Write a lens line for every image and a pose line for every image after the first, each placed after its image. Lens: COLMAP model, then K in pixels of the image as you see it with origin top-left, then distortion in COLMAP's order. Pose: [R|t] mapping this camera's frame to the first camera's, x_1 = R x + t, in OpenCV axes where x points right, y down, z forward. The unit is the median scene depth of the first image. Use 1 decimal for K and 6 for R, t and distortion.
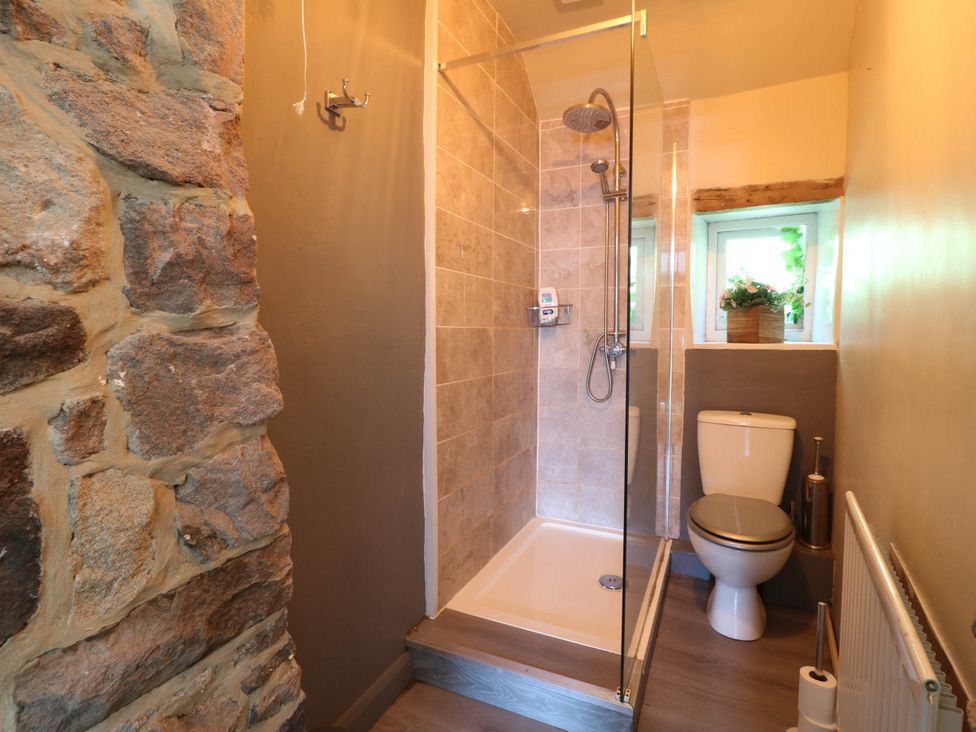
lens RADIAL K [[505.7, 0, 486.6], [0, 505.7, 362.1], [0, 0, 1]] dist [-0.005342, -0.010717]
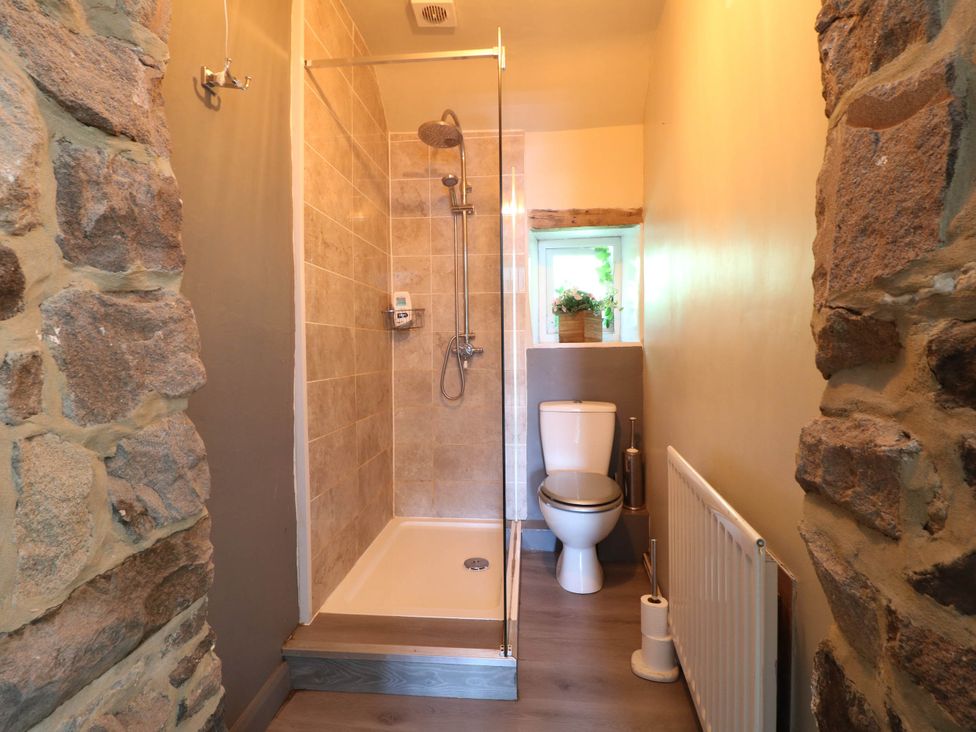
lens RADIAL K [[505.7, 0, 488.0], [0, 505.7, 361.2], [0, 0, 1]] dist [-0.005342, -0.010717]
pose [[0.938495, -0.018602, 0.344792, -0.115632], [0.030756, 0.999082, -0.029815, 0.049219], [-0.343921, 0.038586, 0.938206, -0.043116]]
